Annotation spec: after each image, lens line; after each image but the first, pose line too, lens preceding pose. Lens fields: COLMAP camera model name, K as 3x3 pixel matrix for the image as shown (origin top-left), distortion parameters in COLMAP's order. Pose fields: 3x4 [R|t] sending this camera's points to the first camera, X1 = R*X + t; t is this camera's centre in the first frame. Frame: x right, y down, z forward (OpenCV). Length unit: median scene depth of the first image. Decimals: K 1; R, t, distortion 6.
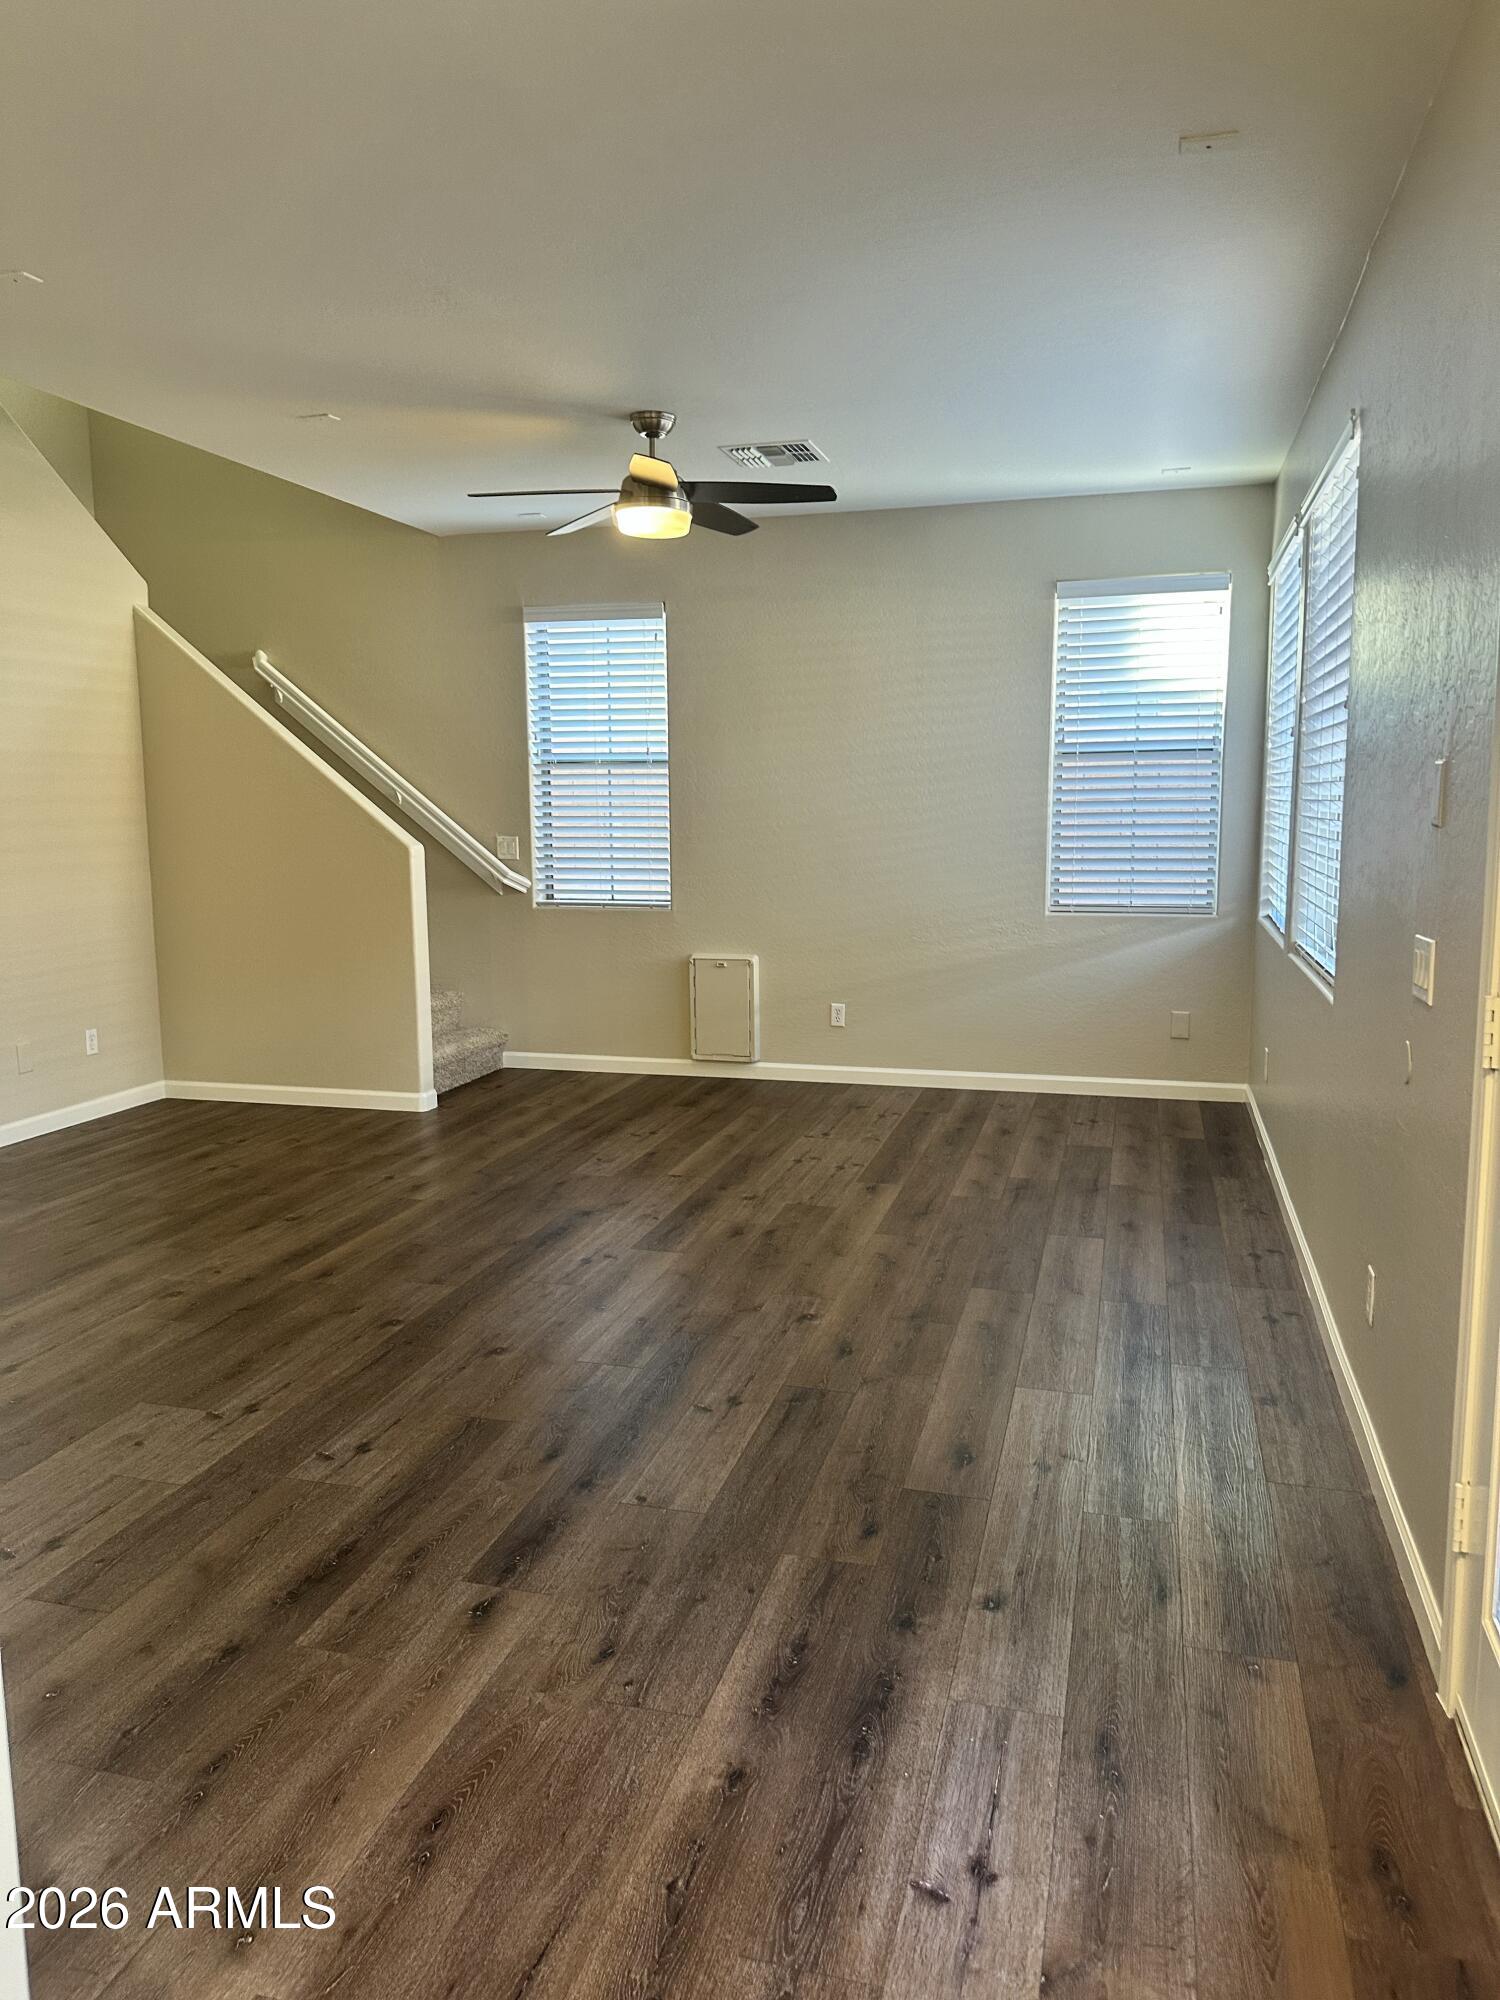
lens RADIAL K [[1415.0, 0, 754.4], [0, 1415.0, 998.1], [0, 0, 1]] dist [-0.002265, -0.023939]
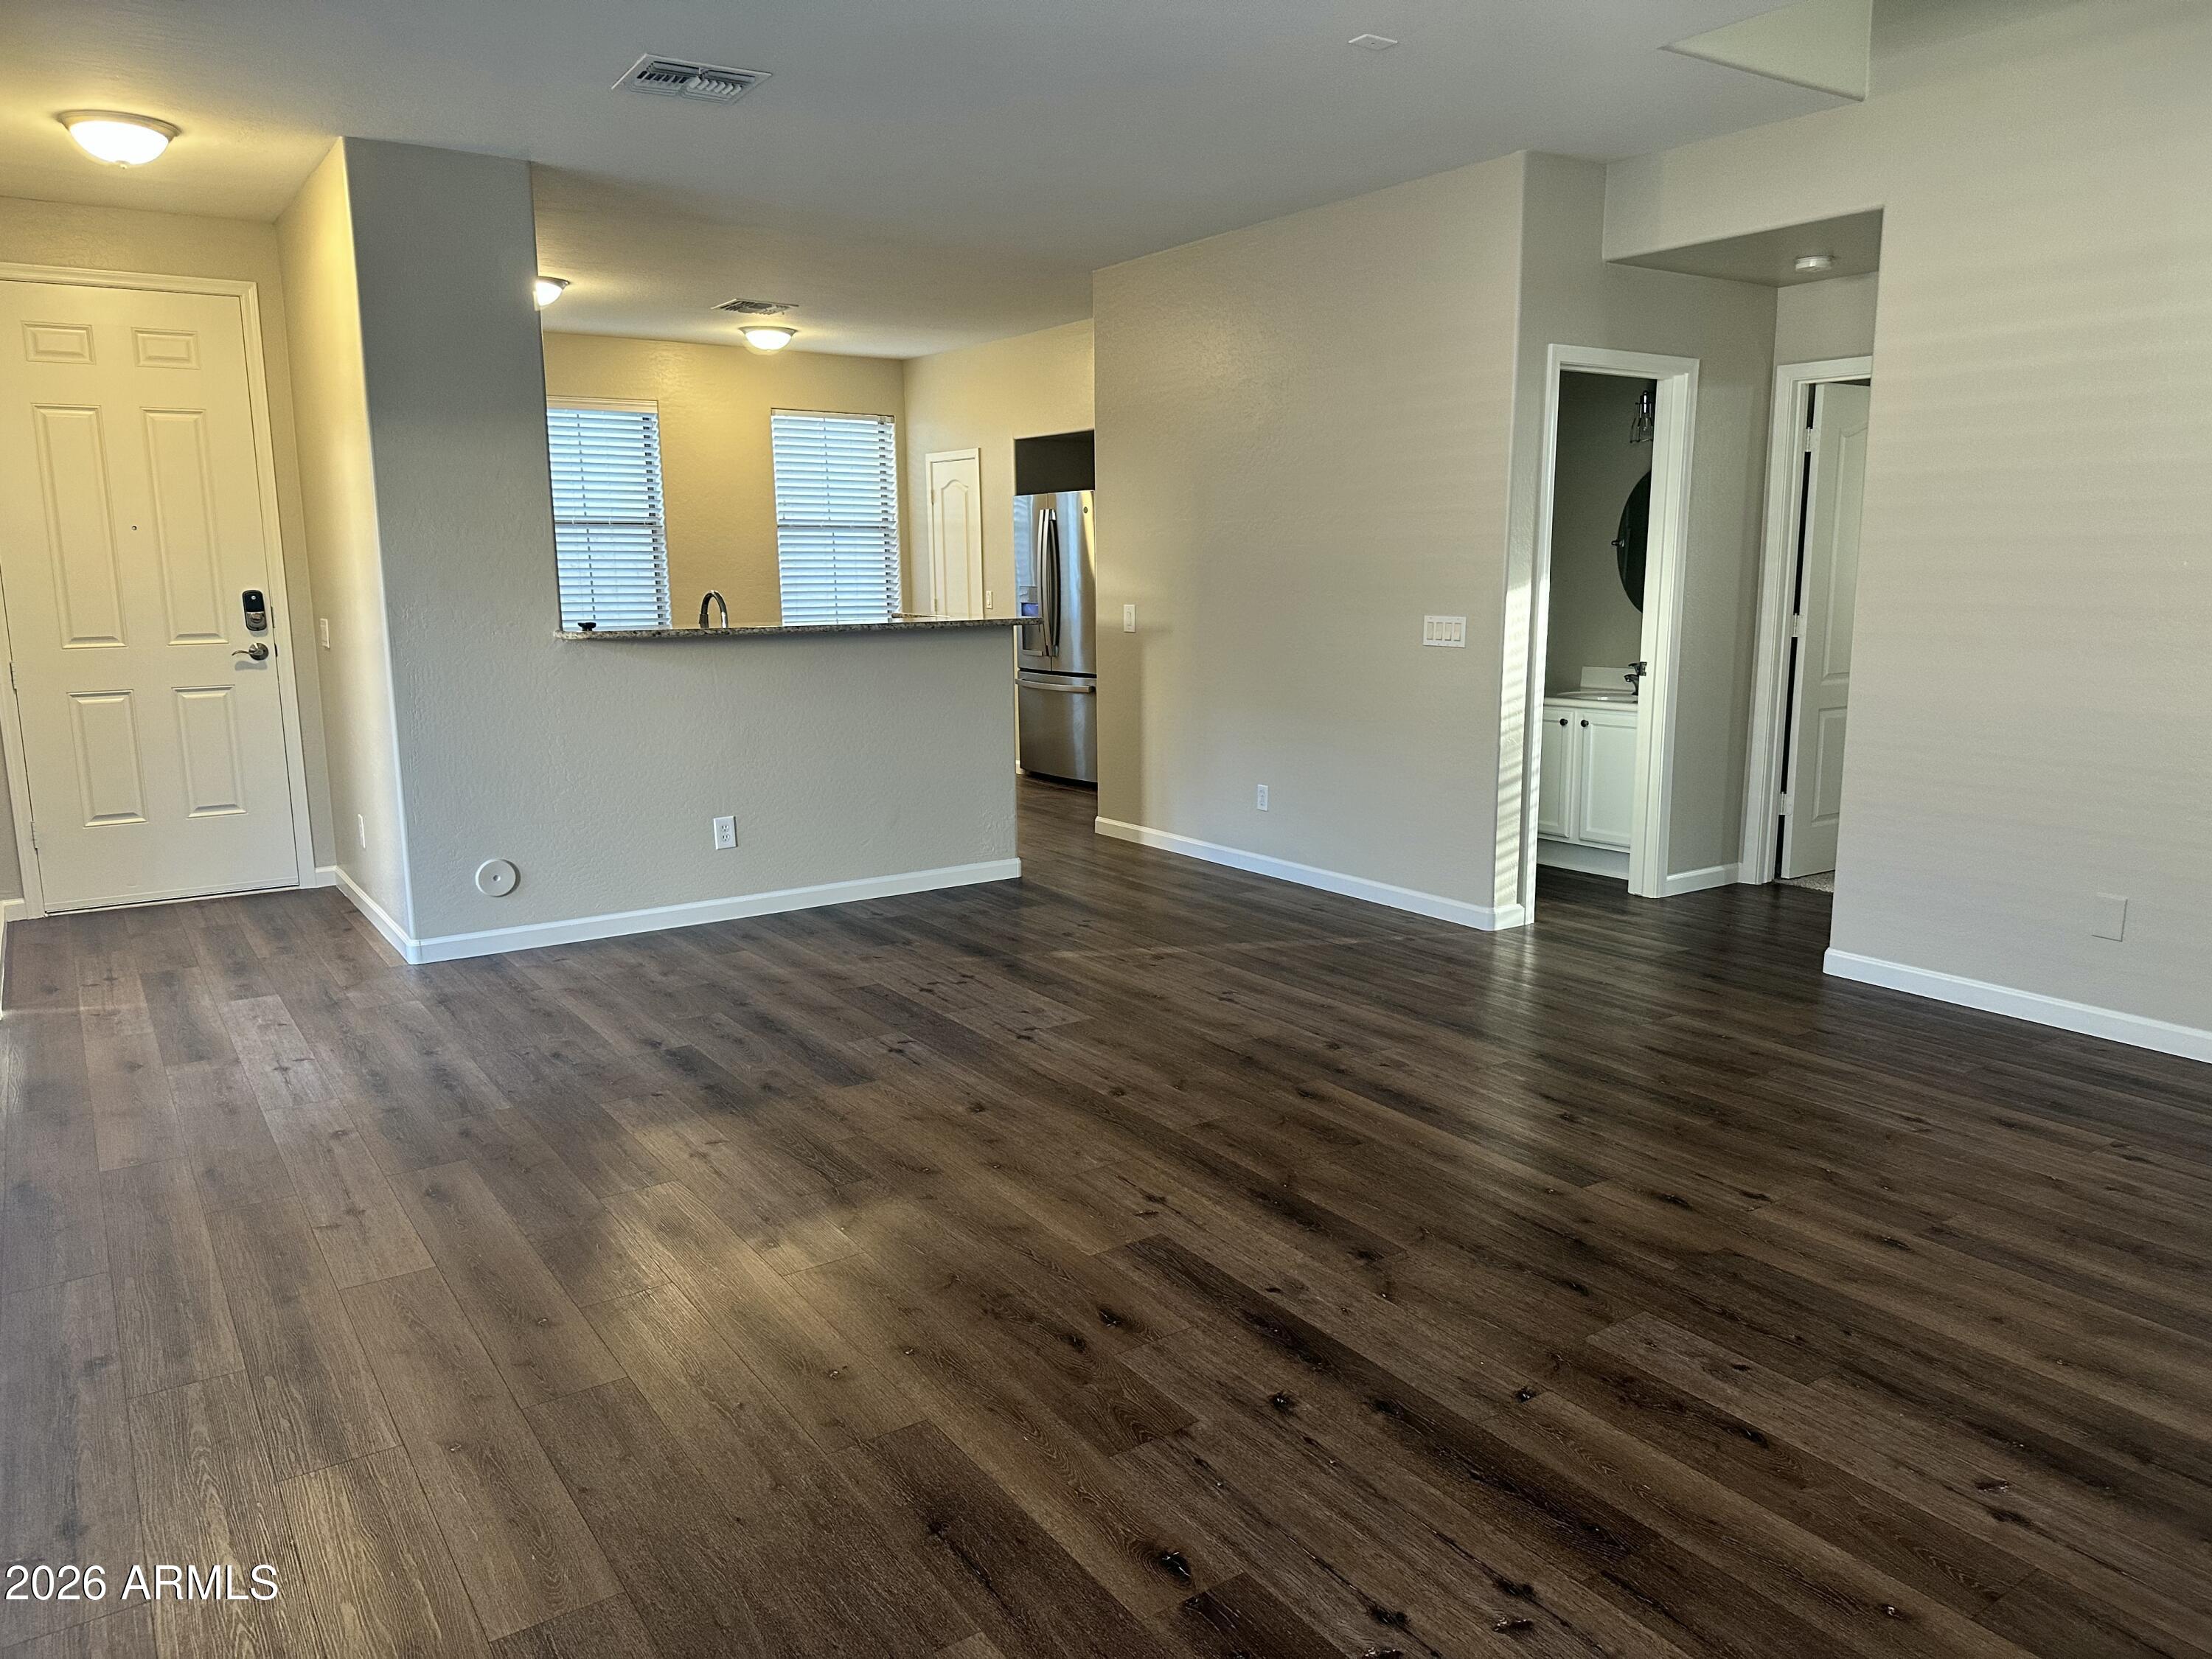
lens RADIAL K [[1565.0, 0, 1124.6], [0, 1565.0, 823.8], [0, 0, 1]] dist [-0.002265, -0.023939]
pose [[-0.642973, 0.145422, -0.751956, 0.619791], [-0.098838, 0.957844, 0.269752, -0.280636], [0.759485, 0.247765, -0.601494, 1.929088]]
